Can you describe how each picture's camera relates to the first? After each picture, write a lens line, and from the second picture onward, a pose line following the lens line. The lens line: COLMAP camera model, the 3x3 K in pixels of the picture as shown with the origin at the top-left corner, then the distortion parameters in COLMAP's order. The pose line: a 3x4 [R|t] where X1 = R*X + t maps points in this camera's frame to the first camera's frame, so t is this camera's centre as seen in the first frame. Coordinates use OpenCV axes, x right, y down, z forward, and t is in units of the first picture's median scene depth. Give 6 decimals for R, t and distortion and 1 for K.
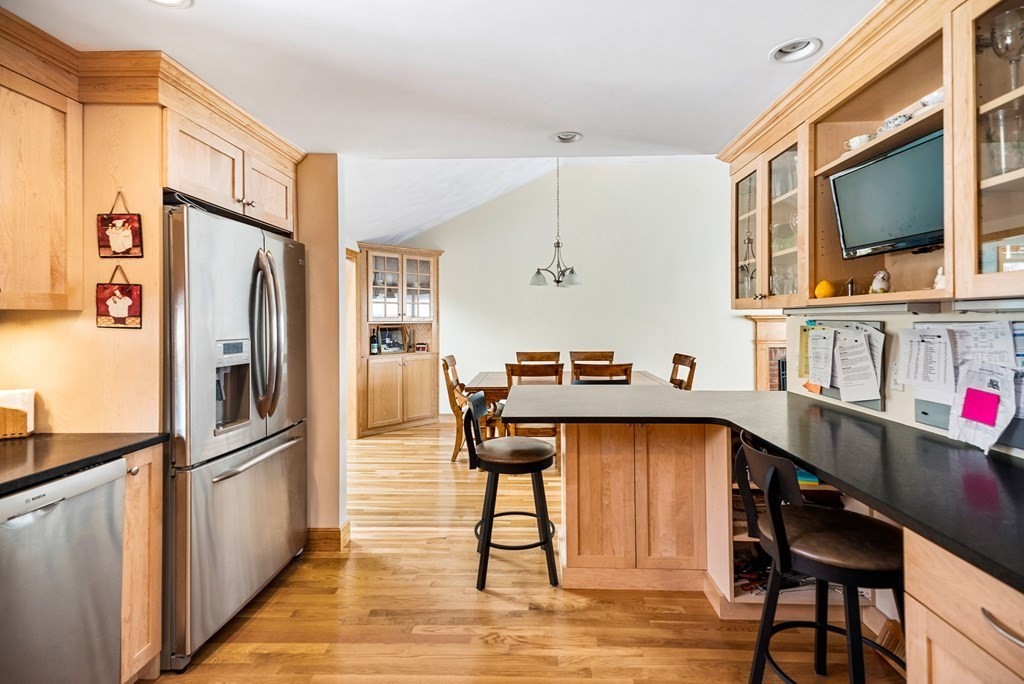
lens RADIAL K [[471.7, 0, 539.9], [0, 471.7, 319.3], [0, 0, 1]] dist [-0.015654, 0.005042]
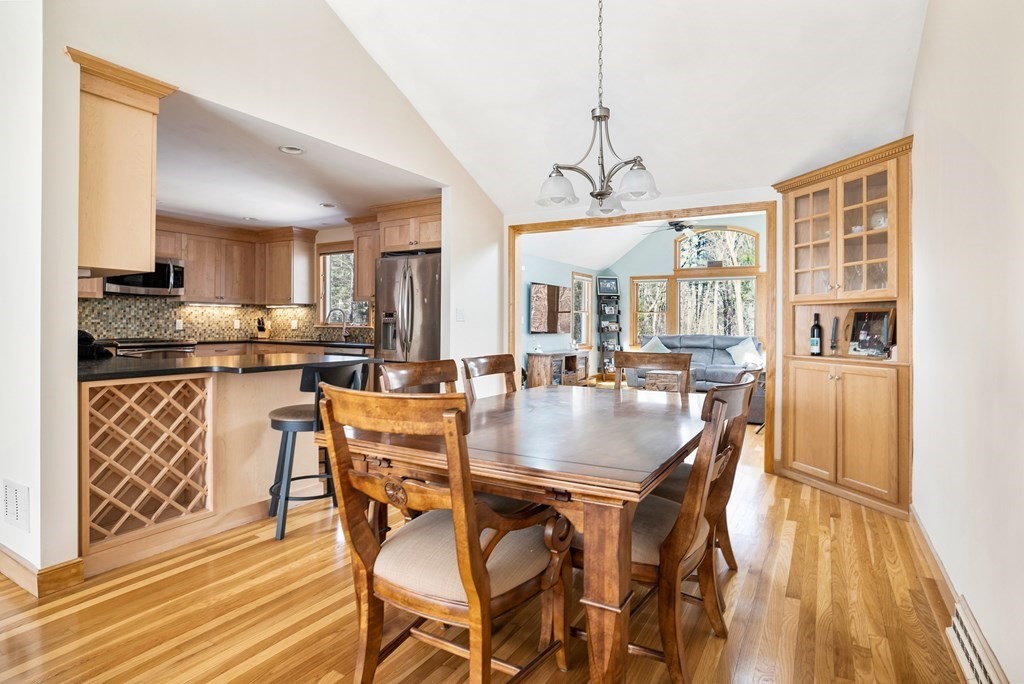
lens RADIAL K [[531.1, 0, 526.7], [0, 531.1, 327.4], [0, 0, 1]] dist [-0.041279, 0.008020]
pose [[-0.487090, 0.008061, -0.873314, 1.145577], [-0.003133, 0.999935, 0.010977, 0.085436], [0.873346, 0.008083, -0.487033, 2.687024]]
